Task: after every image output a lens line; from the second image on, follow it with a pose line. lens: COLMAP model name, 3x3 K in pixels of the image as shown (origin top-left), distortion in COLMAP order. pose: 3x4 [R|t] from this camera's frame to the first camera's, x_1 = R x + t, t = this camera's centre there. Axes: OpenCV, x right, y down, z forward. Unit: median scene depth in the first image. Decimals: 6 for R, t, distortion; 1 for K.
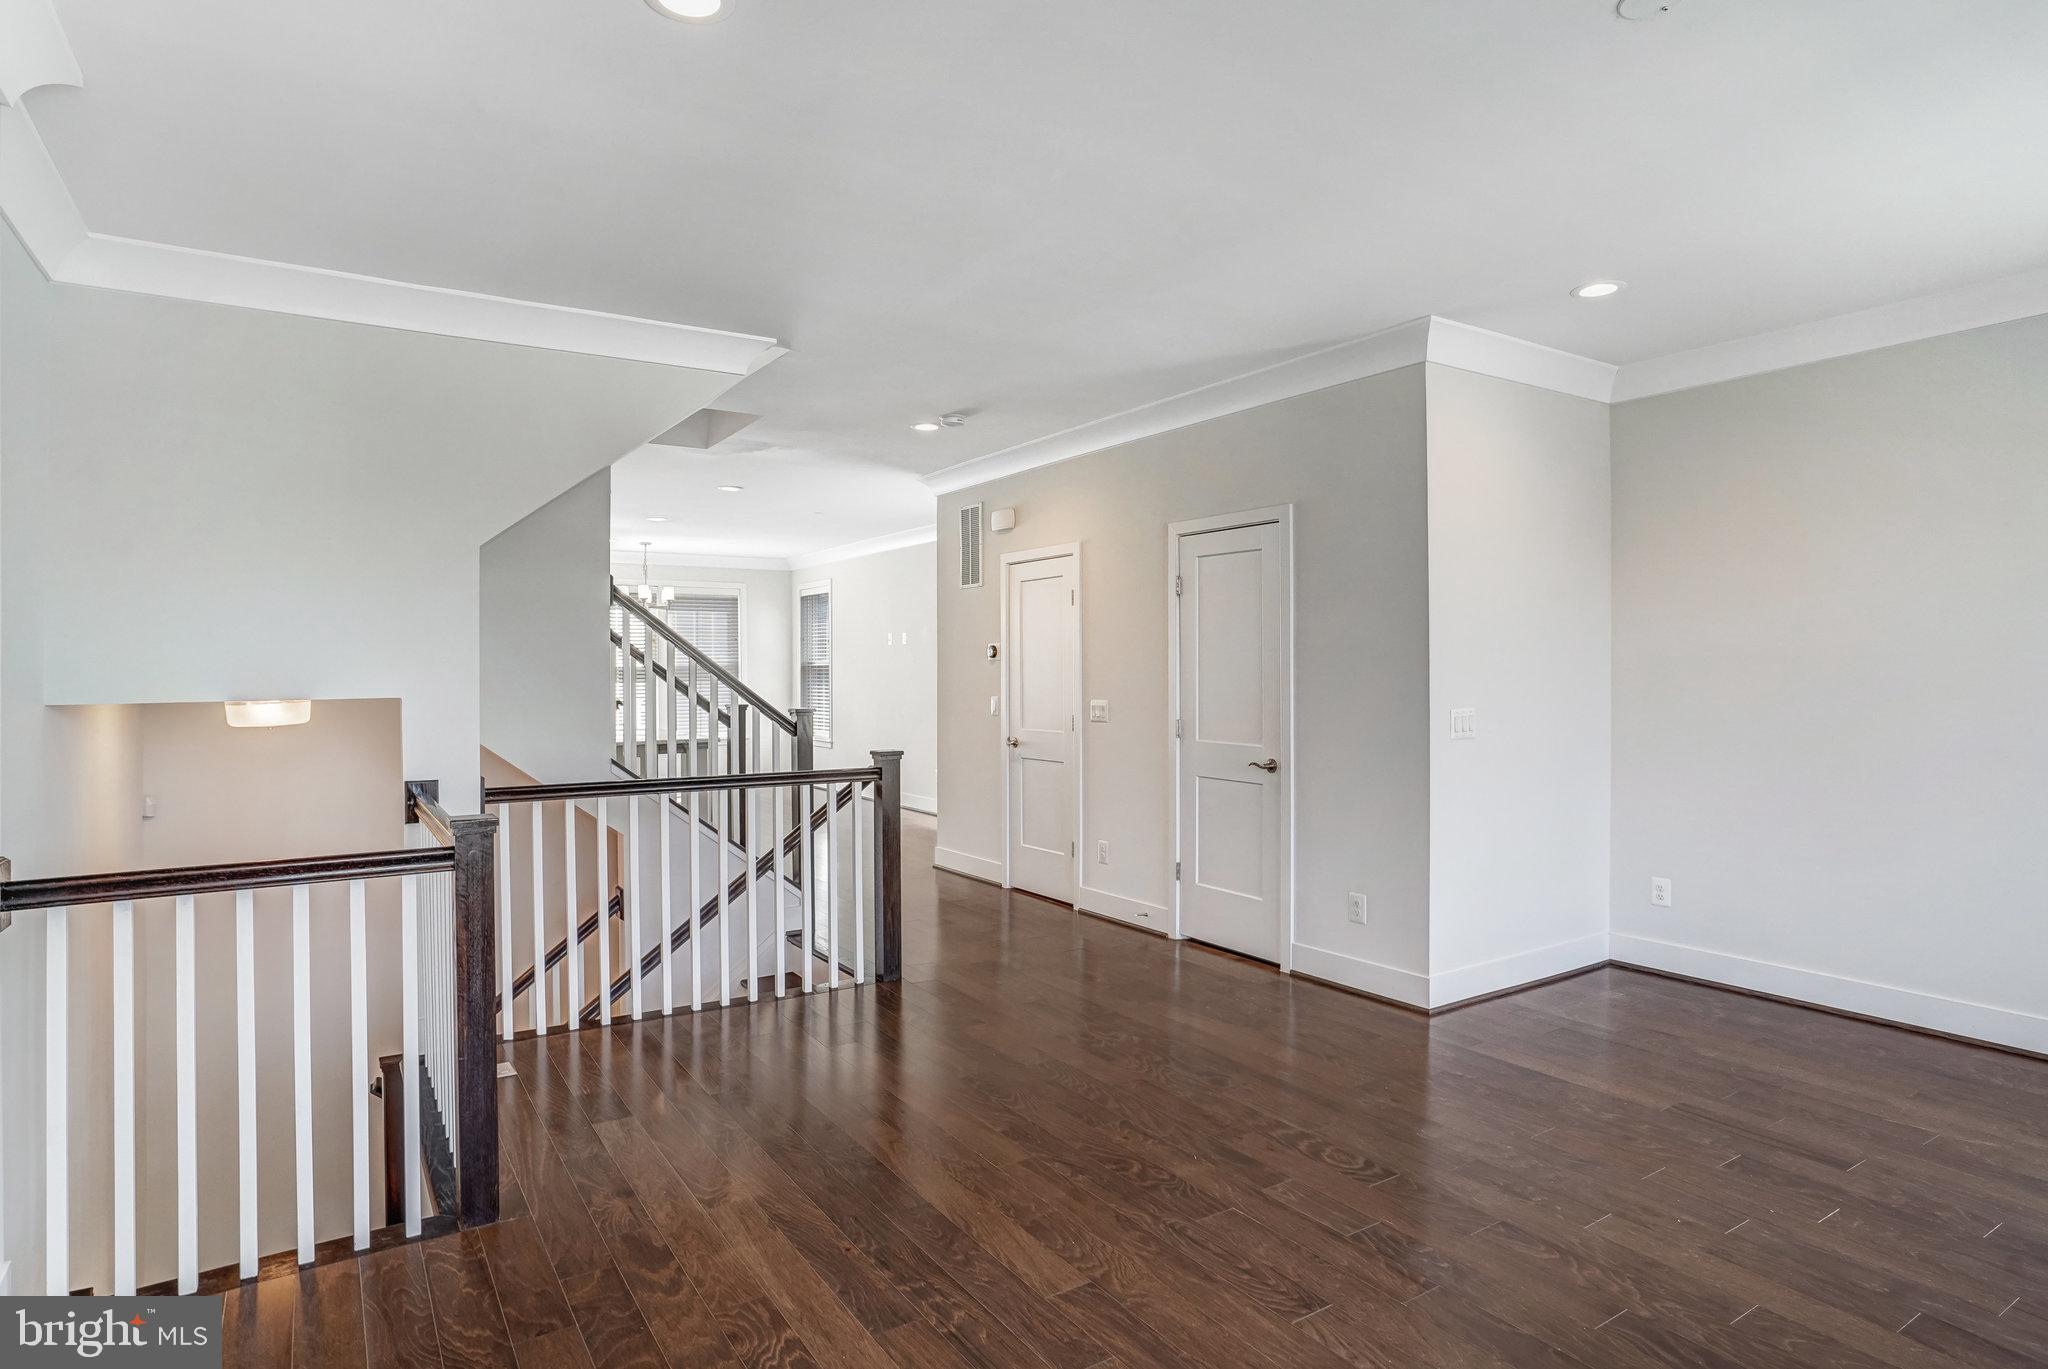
lens RADIAL K [[1105.4, 0, 1028.6], [0, 1105.4, 676.1], [0, 0, 1]] dist [-0.010365, 0.004656]
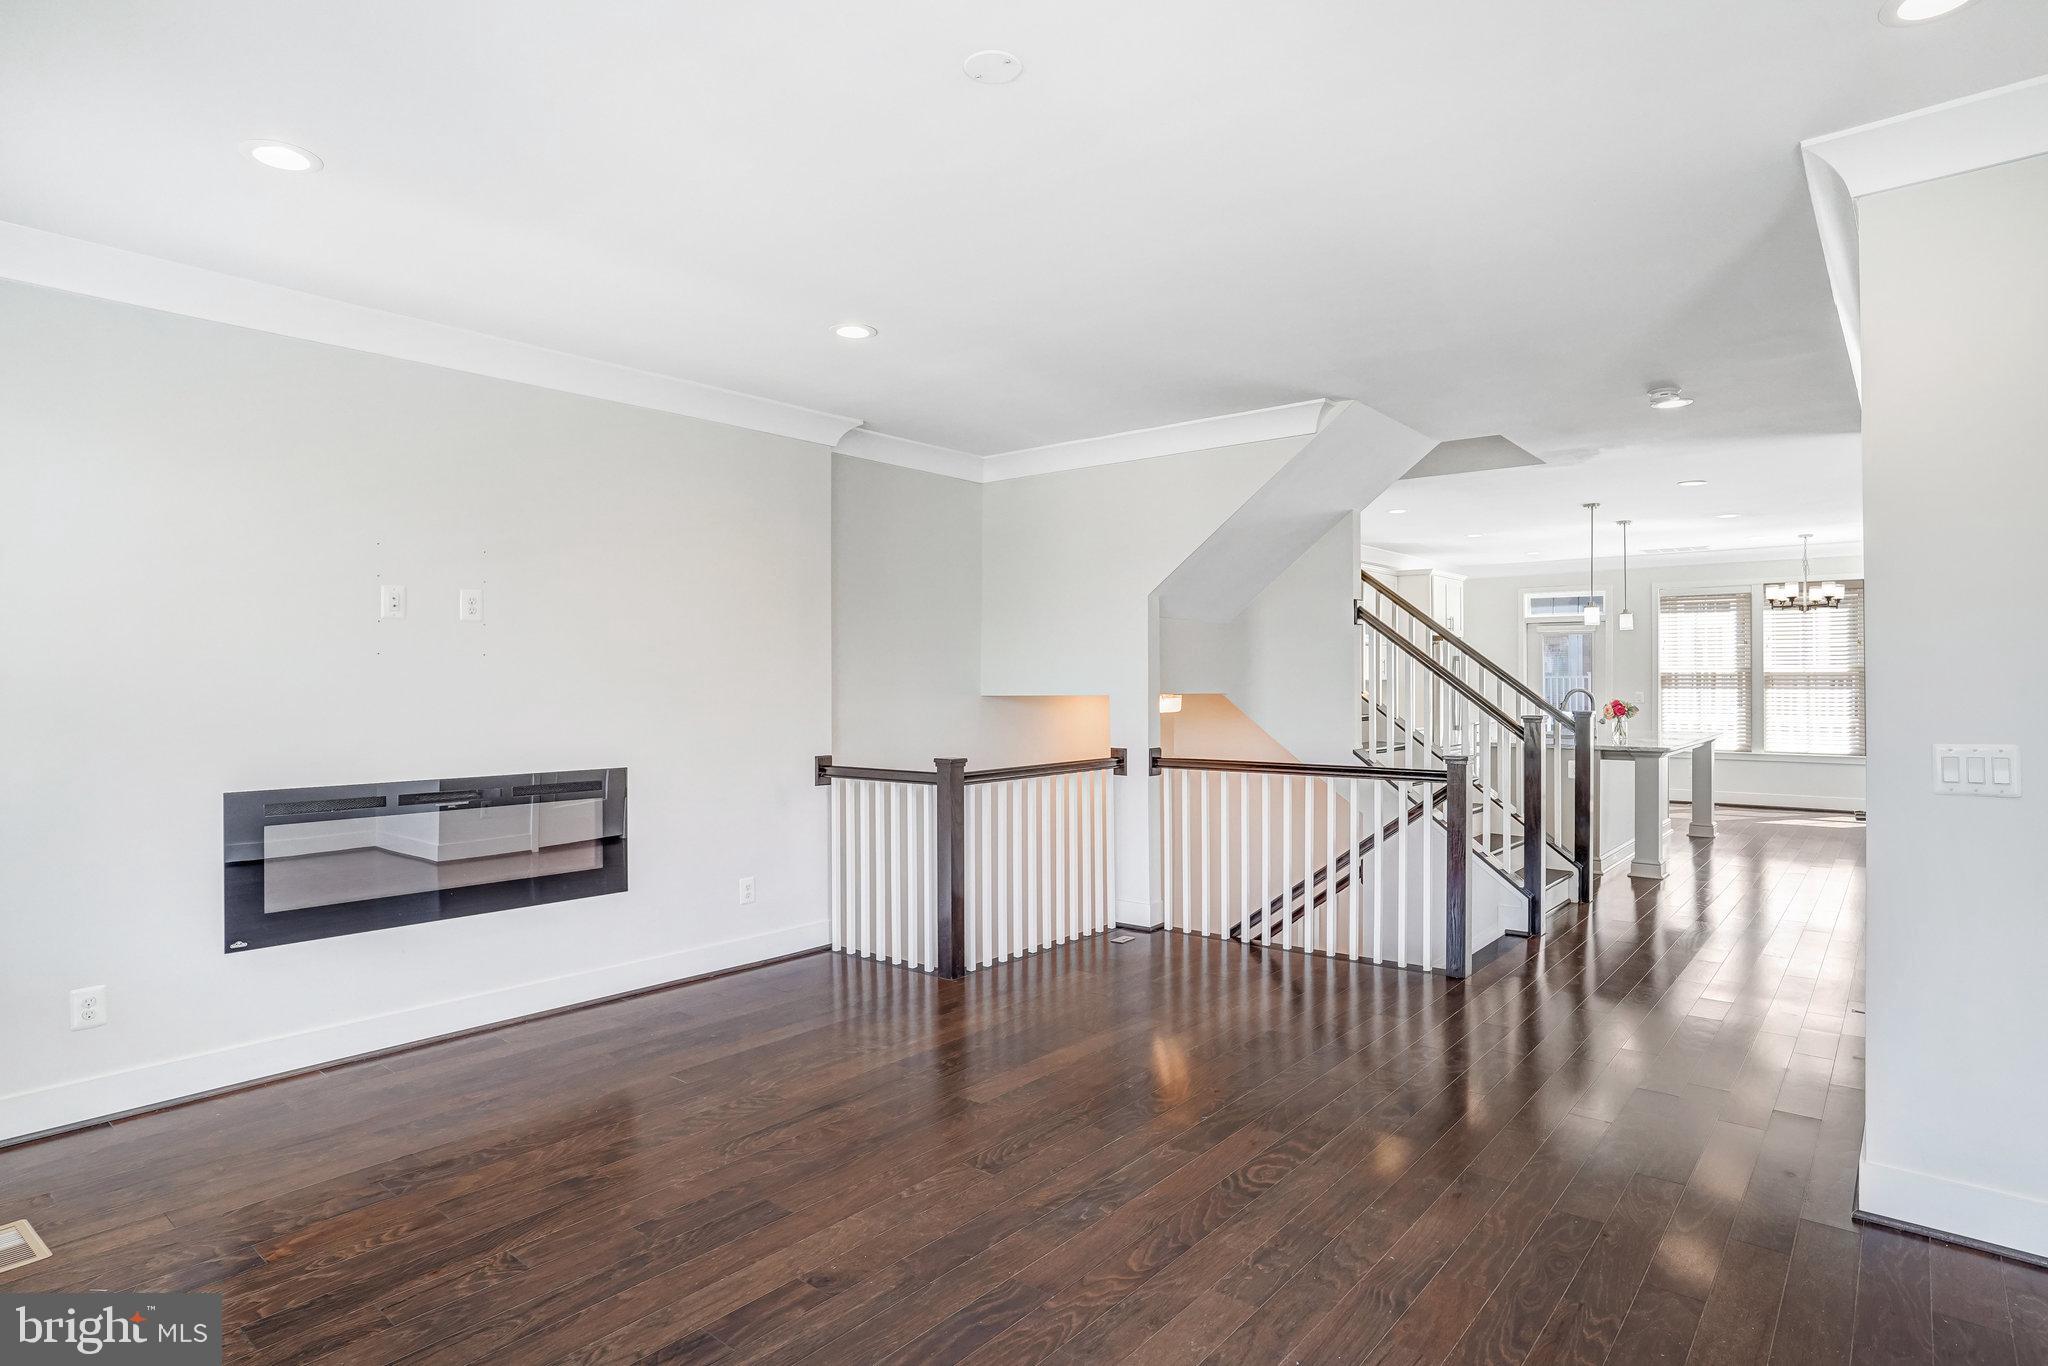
lens RADIAL K [[1105.4, 0, 1040.0], [0, 1105.4, 684.2], [0, 0, 1]] dist [-0.010365, 0.004656]
pose [[0.308377, 0.005897, -0.951246, 1.001242], [0.001302, 0.999977, 0.006621, -0.007081], [0.951263, -0.003280, 0.308362, 0.434463]]
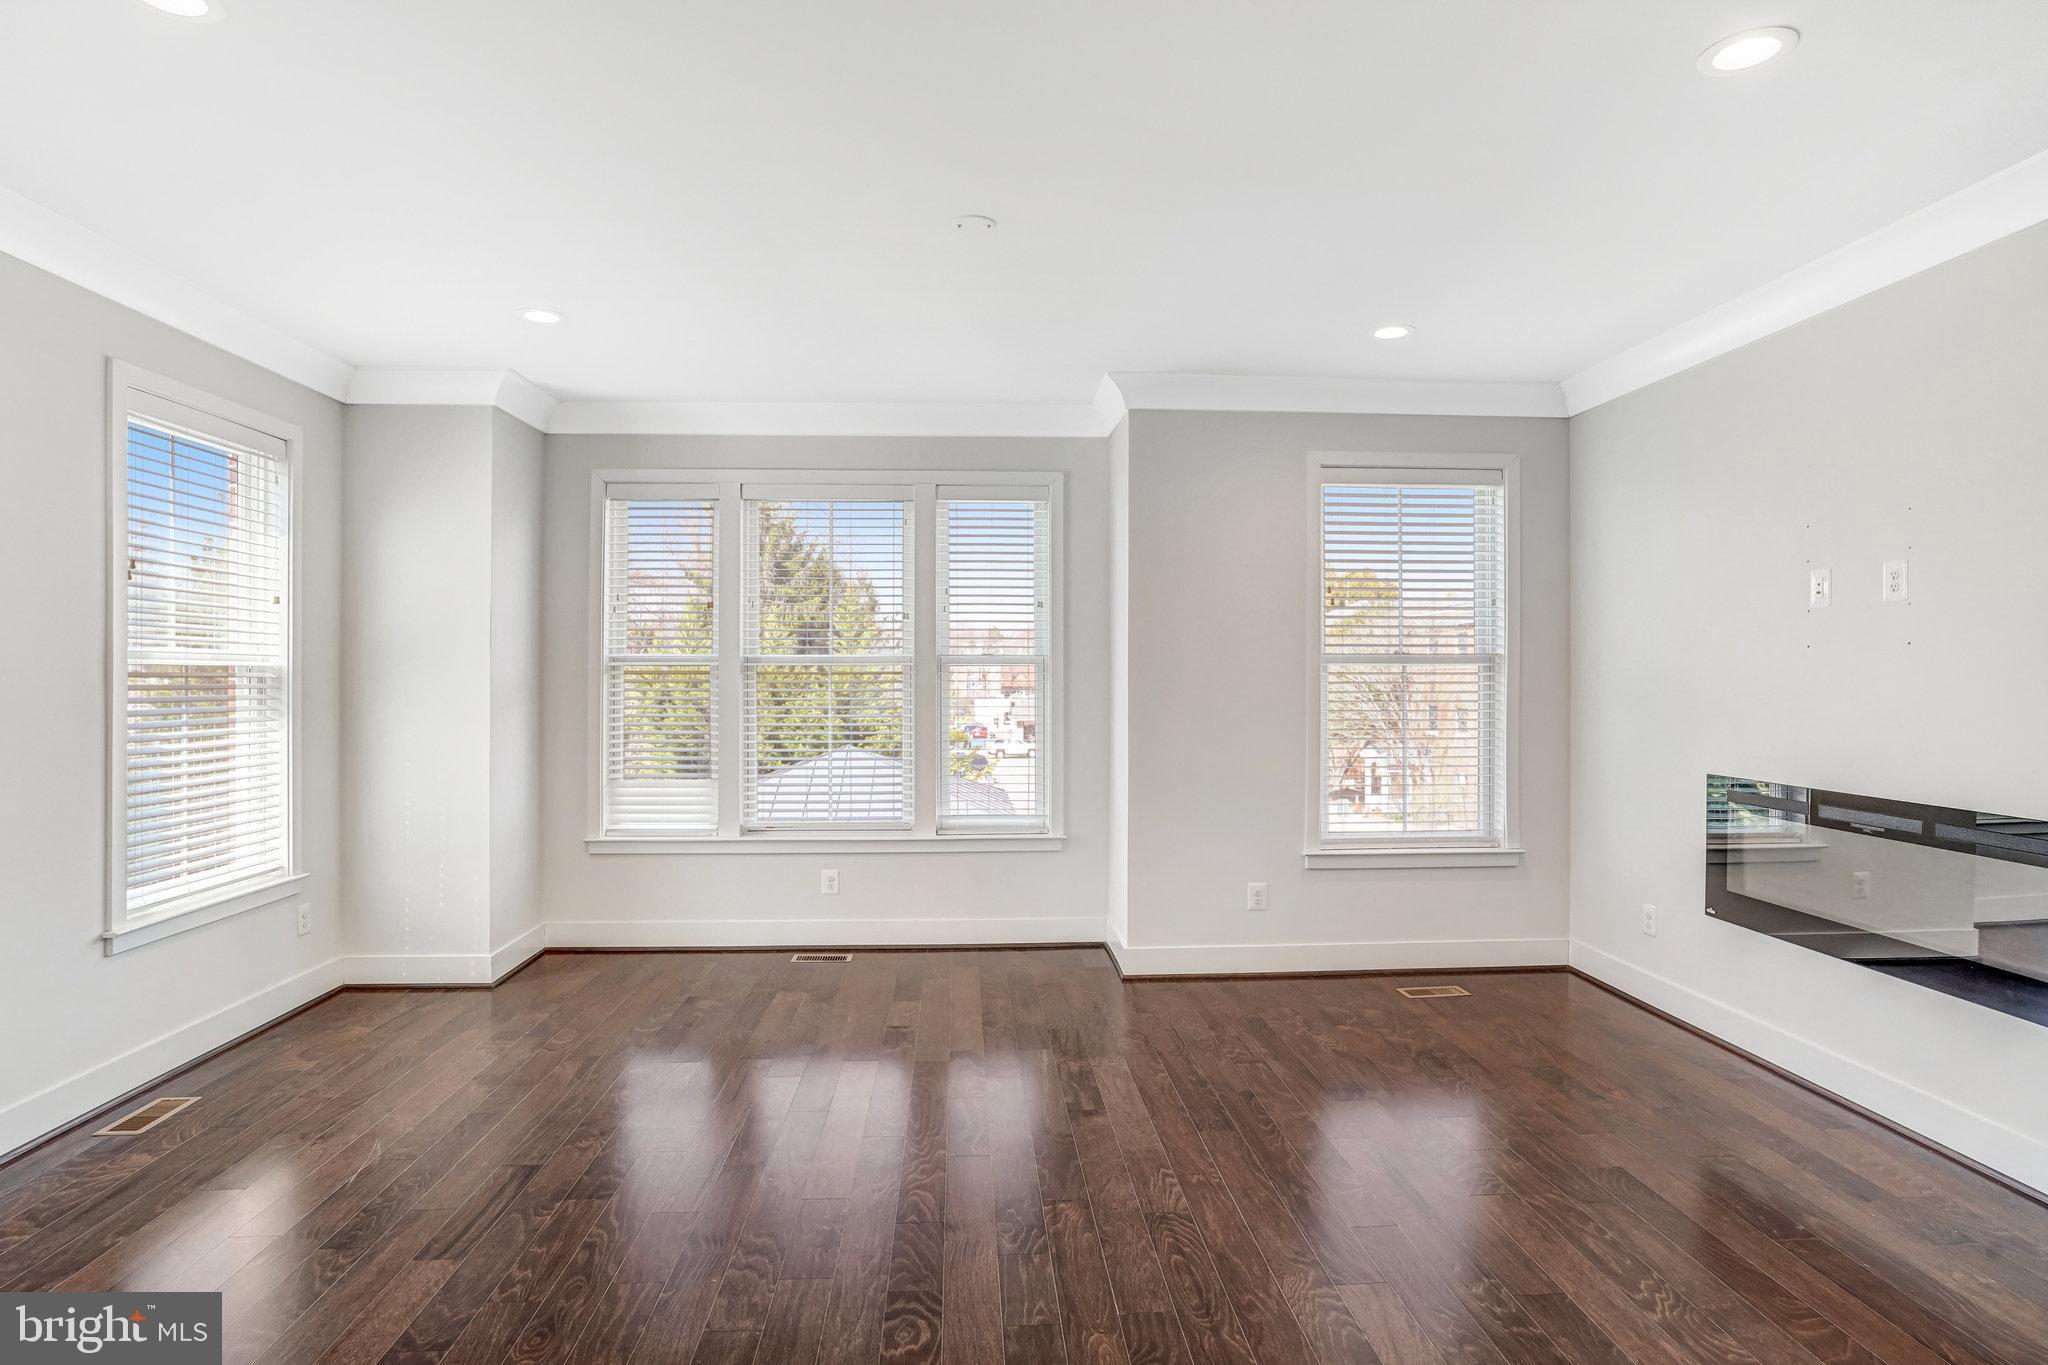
lens RADIAL K [[1105.4, 0, 1023.6], [0, 1105.4, 677.5], [0, 0, 1]] dist [-0.010365, 0.004656]
pose [[-0.869537, 0.005848, 0.493833, -0.136695], [0.006680, 0.999978, -0.000080, -0.008178], [-0.493823, 0.003229, -0.869557, 1.391299]]
